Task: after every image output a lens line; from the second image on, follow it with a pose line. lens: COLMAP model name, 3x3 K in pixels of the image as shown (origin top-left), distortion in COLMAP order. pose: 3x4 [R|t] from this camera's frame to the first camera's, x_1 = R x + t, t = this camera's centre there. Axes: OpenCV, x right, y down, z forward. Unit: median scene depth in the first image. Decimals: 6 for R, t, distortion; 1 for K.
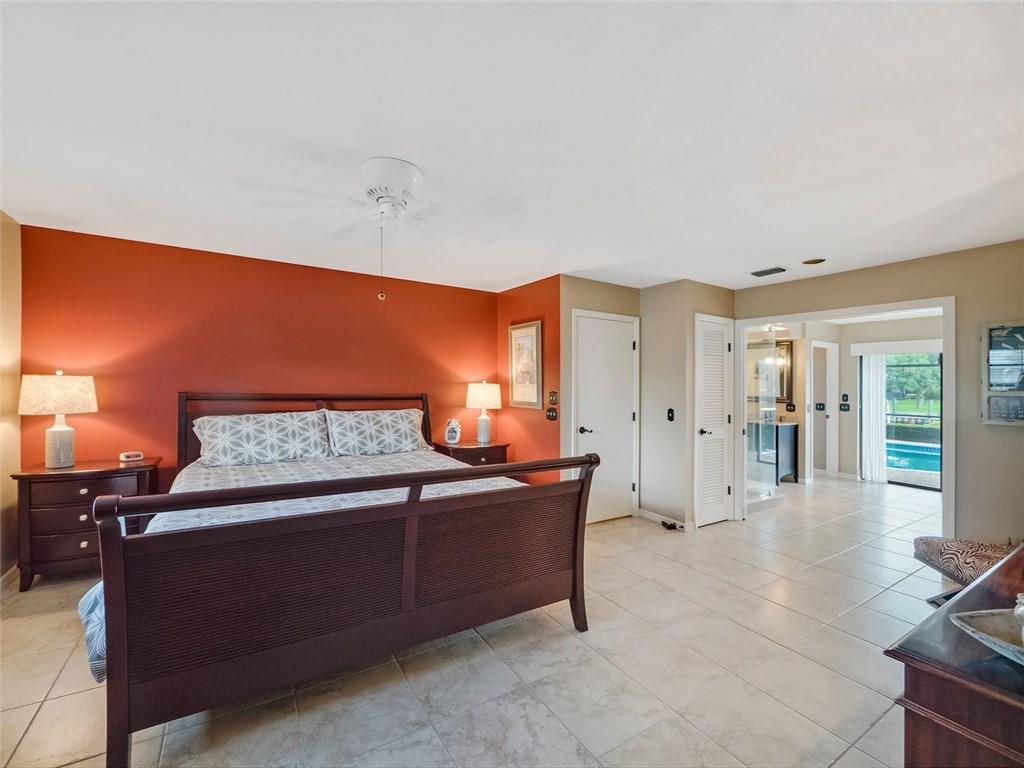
lens RADIAL K [[442.3, 0, 504.1], [0, 442.3, 375.1], [0, 0, 1]] dist [-0.002338, -0.000252]
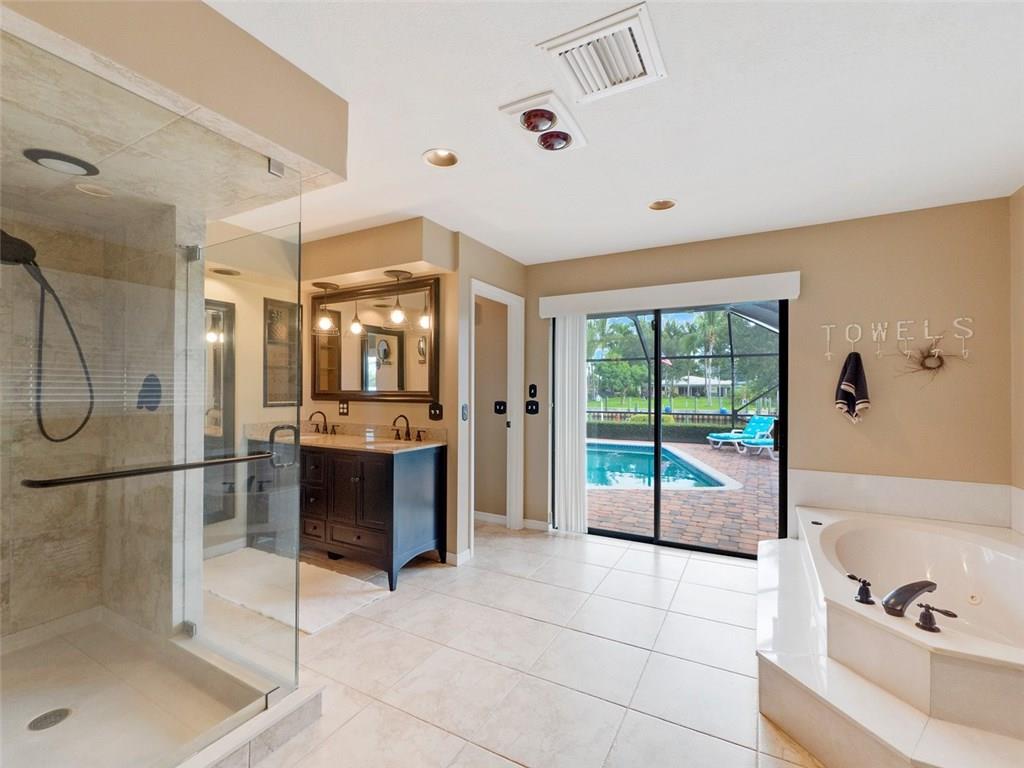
lens RADIAL K [[454.1, 0, 512.0], [0, 454.1, 384.0], [0, 0, 1]] dist [-0.000708, -0.000058]
pose [[0.869581, -0.008207, 0.493722, 0.455734], [0.002994, 0.999931, 0.011349, 0.035662], [-0.493781, -0.008391, 0.869546, 0.496087]]
